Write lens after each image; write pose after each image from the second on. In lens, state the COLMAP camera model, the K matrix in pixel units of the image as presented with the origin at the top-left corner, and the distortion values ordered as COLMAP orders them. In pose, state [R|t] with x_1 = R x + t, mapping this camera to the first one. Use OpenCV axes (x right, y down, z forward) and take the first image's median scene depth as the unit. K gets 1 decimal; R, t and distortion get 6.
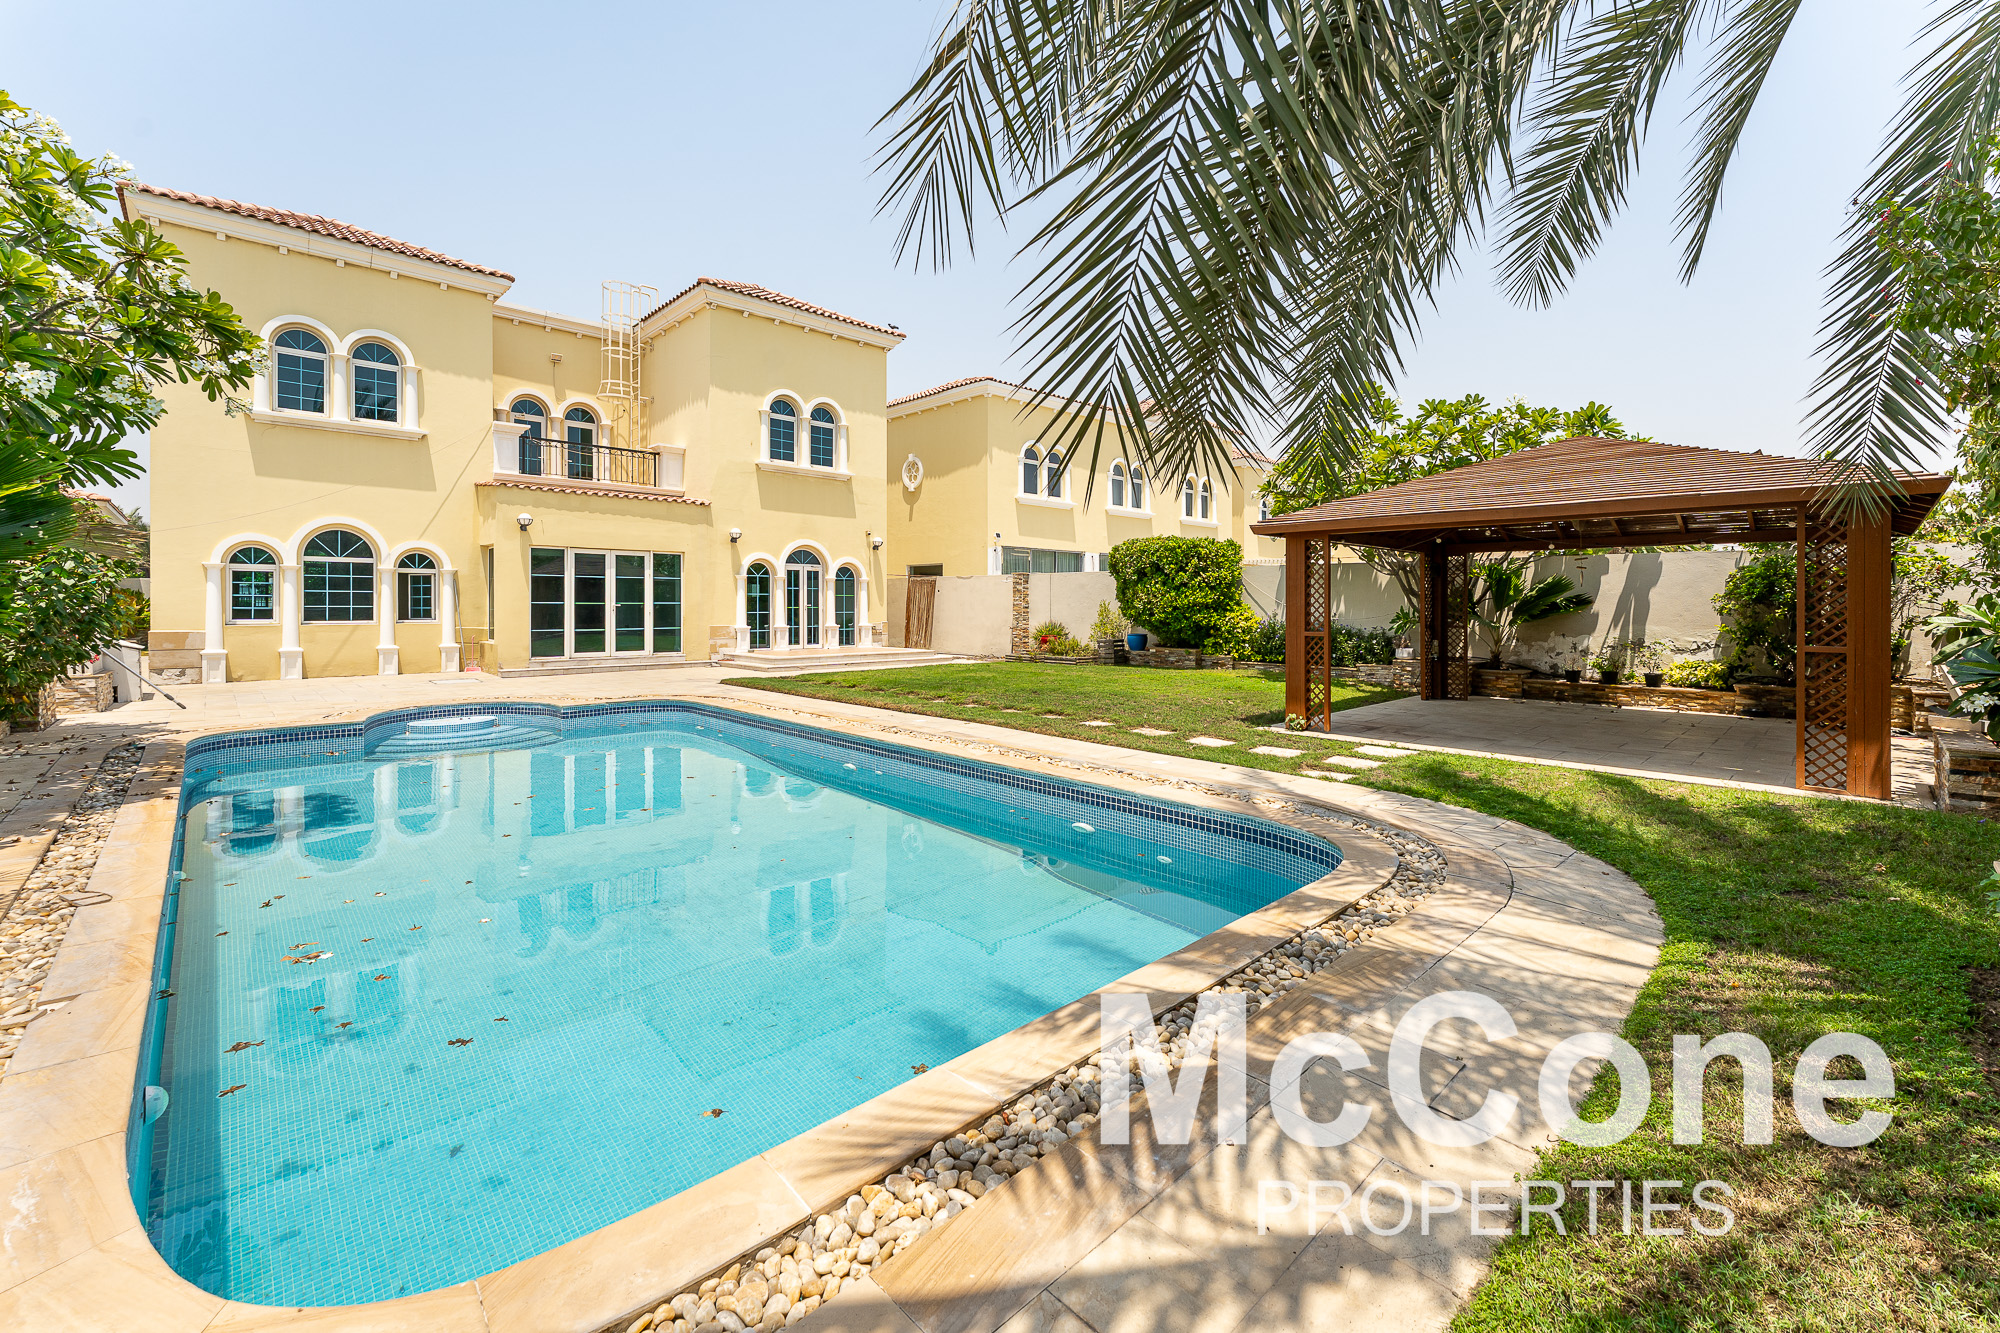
lens RADIAL K [[817.0, 0, 1015.6], [0, 817.0, 614.7], [0, 0, 1]] dist [-0.000647, -0.001512]
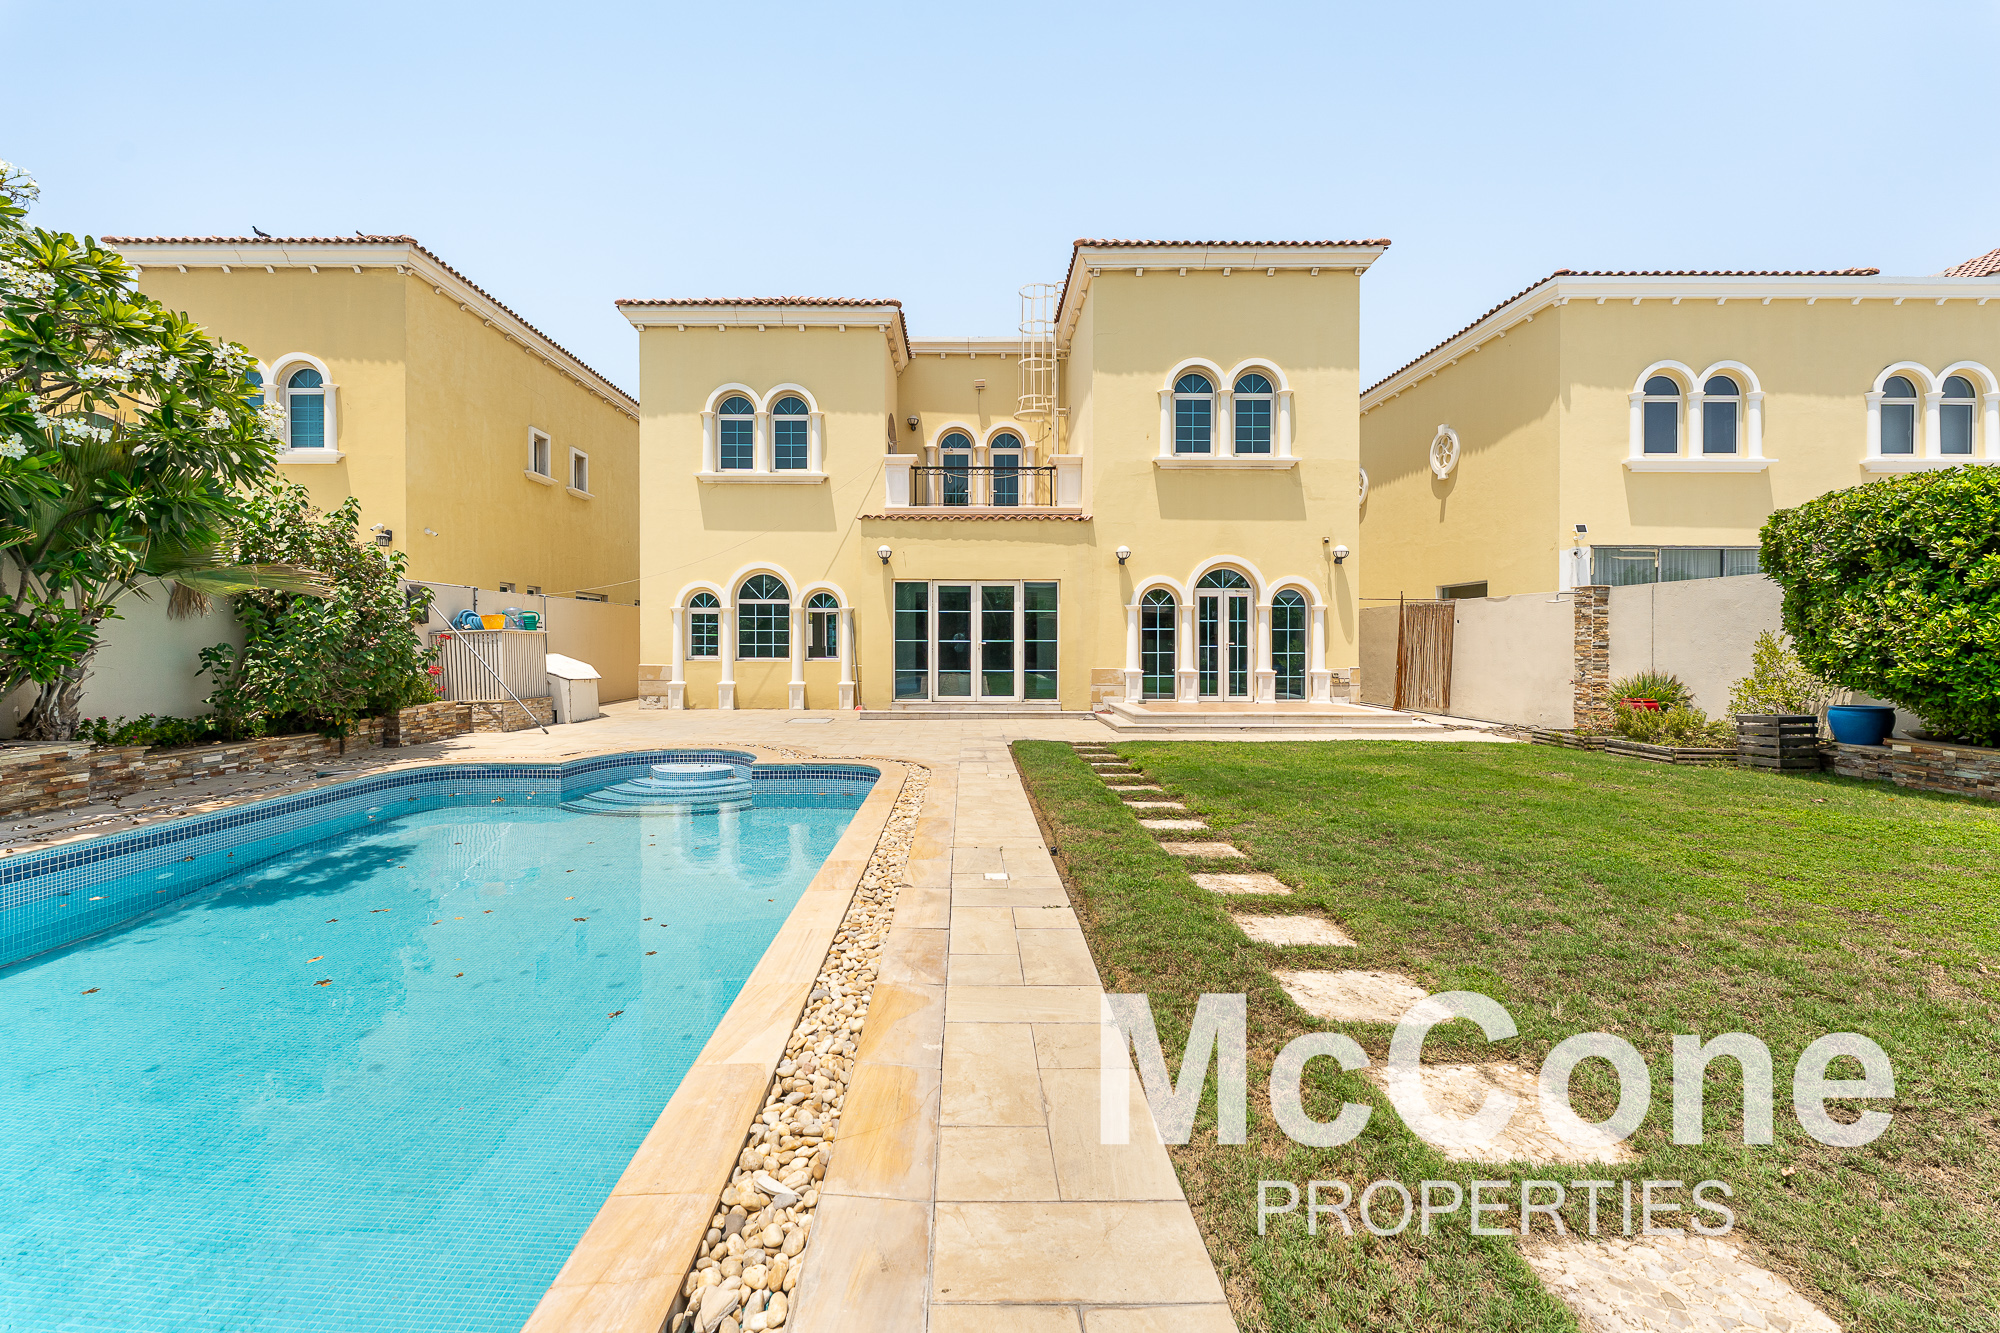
lens RADIAL K [[817.0, 0, 987.4], [0, 817.0, 649.4], [0, 0, 1]] dist [-0.000647, -0.001512]
pose [[0.713789, 0.003305, -0.700353, 0.113178], [-0.008805, 0.999952, -0.004255, -0.001303], [0.700306, 0.009204, 0.713784, 0.334782]]
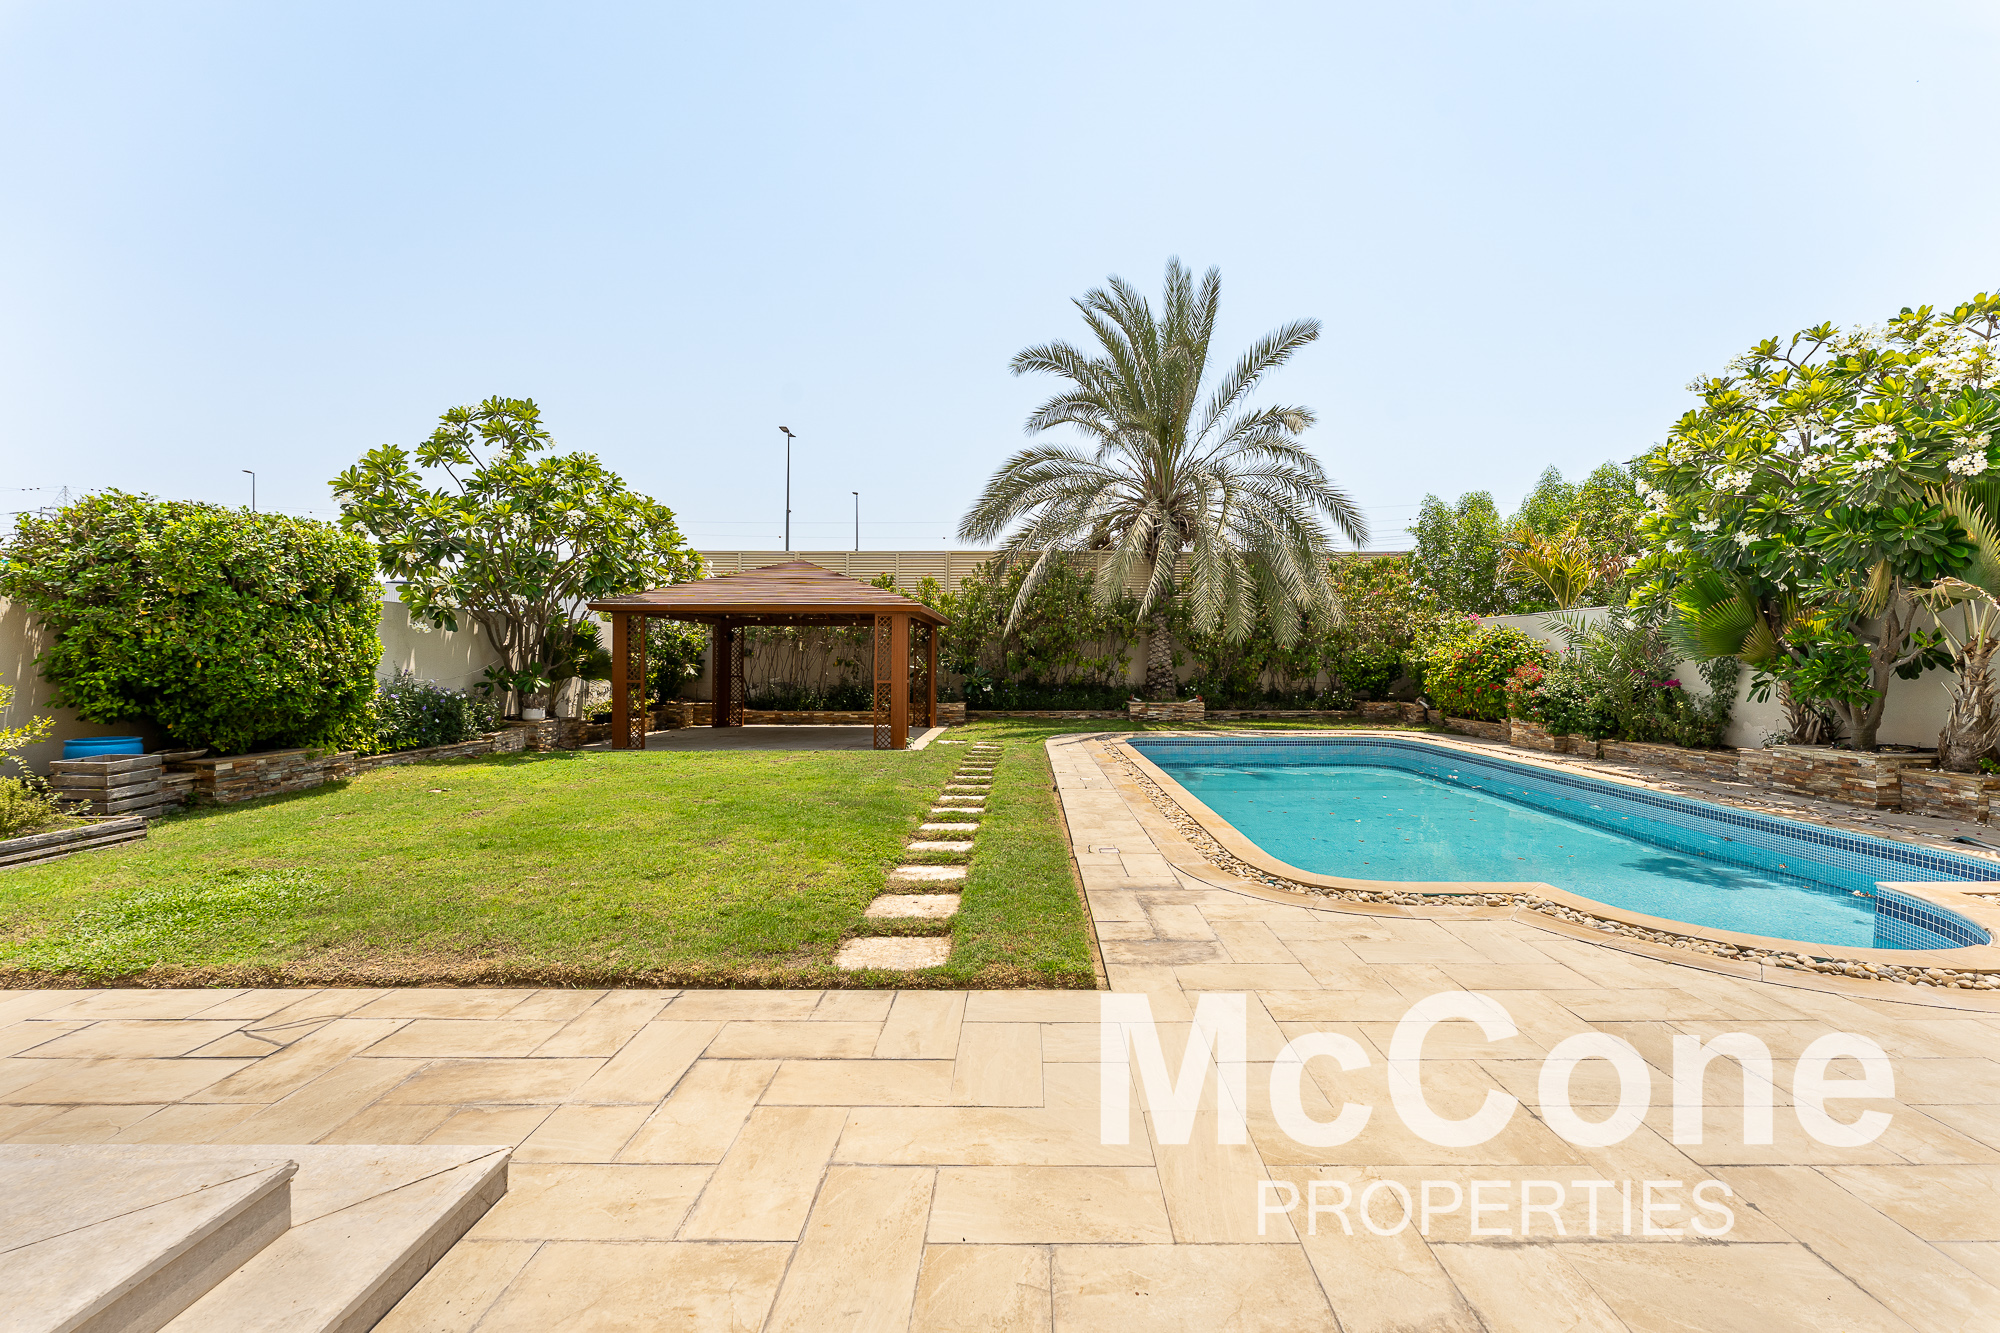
lens RADIAL K [[817.0, 0, 1003.4], [0, 817.0, 659.6], [0, 0, 1]] dist [-0.000647, -0.001512]
pose [[-0.702970, -0.003224, 0.711213, -0.413297], [0.007039, 0.999909, 0.011491, -0.015138], [-0.711185, 0.013084, -0.702883, 0.930171]]
